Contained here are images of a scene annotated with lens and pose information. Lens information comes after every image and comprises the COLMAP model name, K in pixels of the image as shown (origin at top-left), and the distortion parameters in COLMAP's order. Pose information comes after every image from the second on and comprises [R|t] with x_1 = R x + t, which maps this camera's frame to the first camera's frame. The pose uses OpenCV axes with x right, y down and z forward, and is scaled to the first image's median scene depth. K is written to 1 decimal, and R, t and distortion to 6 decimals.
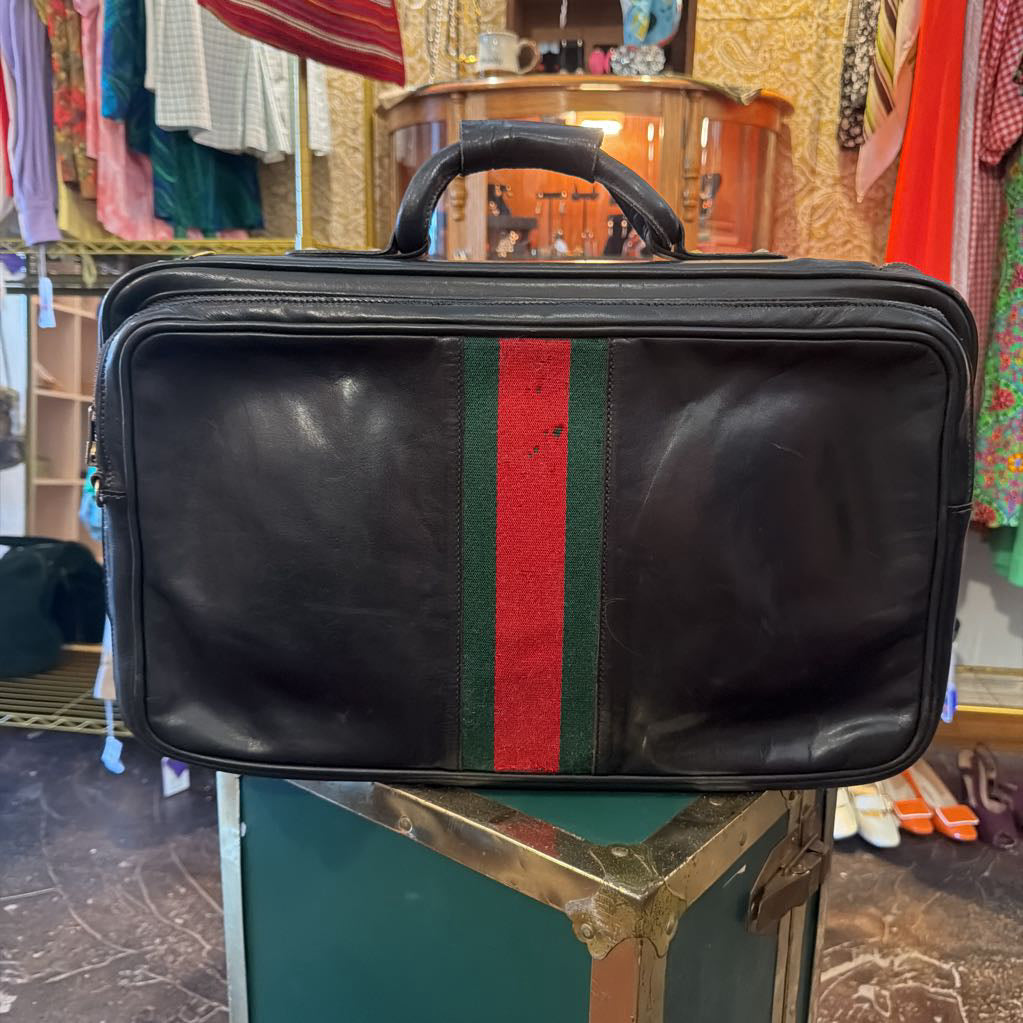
lens RADIAL K [[1014.7, 0, 511.5], [0, 1014.7, 511.5], [0, 0, 1]] dist [0.072847, -0.122320]
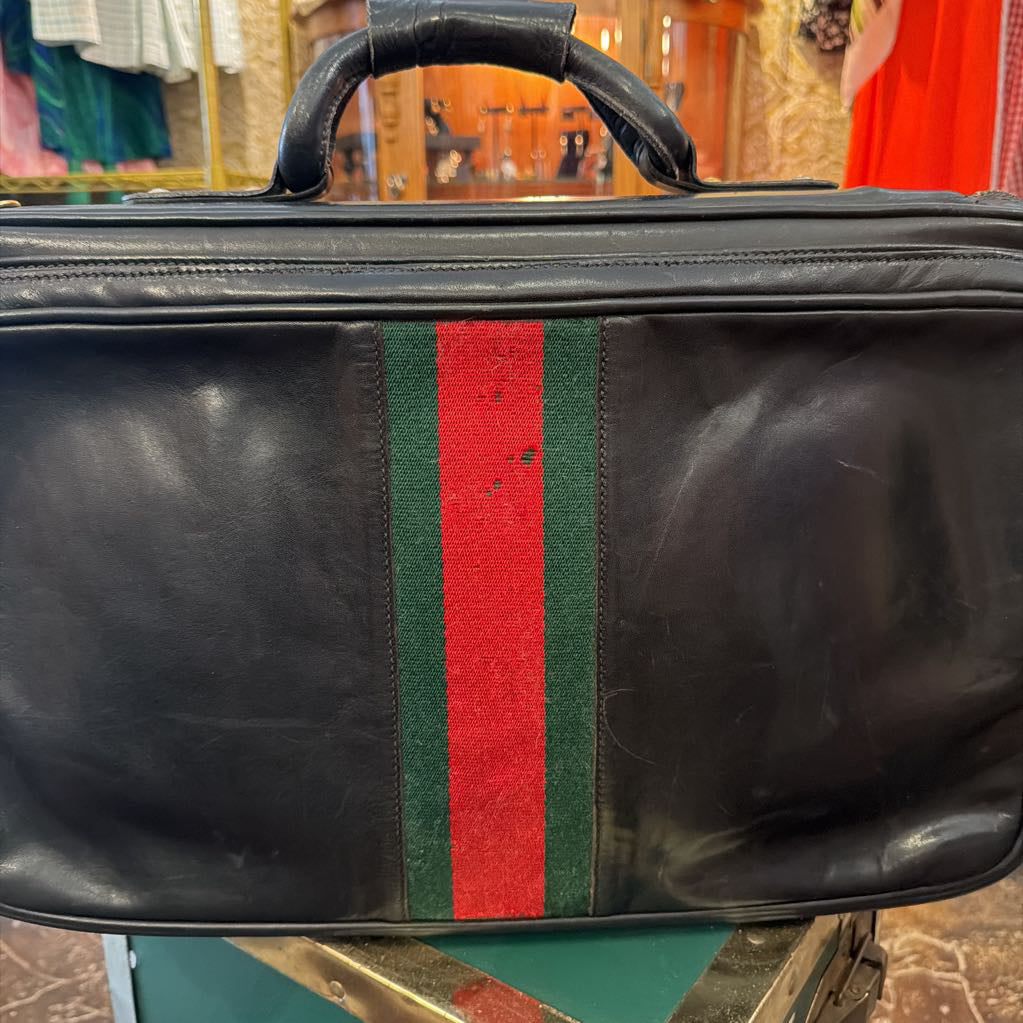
lens RADIAL K [[1016.3, 0, 511.5], [0, 1016.3, 511.5], [0, 0, 1]] dist [-0.004025, 0.006472]
pose [[0.998278, -0.039906, 0.043002, 0.001680], [0.036684, 0.996637, 0.073267, -0.037553], [-0.045782, -0.071563, 0.996385, 0.131749]]
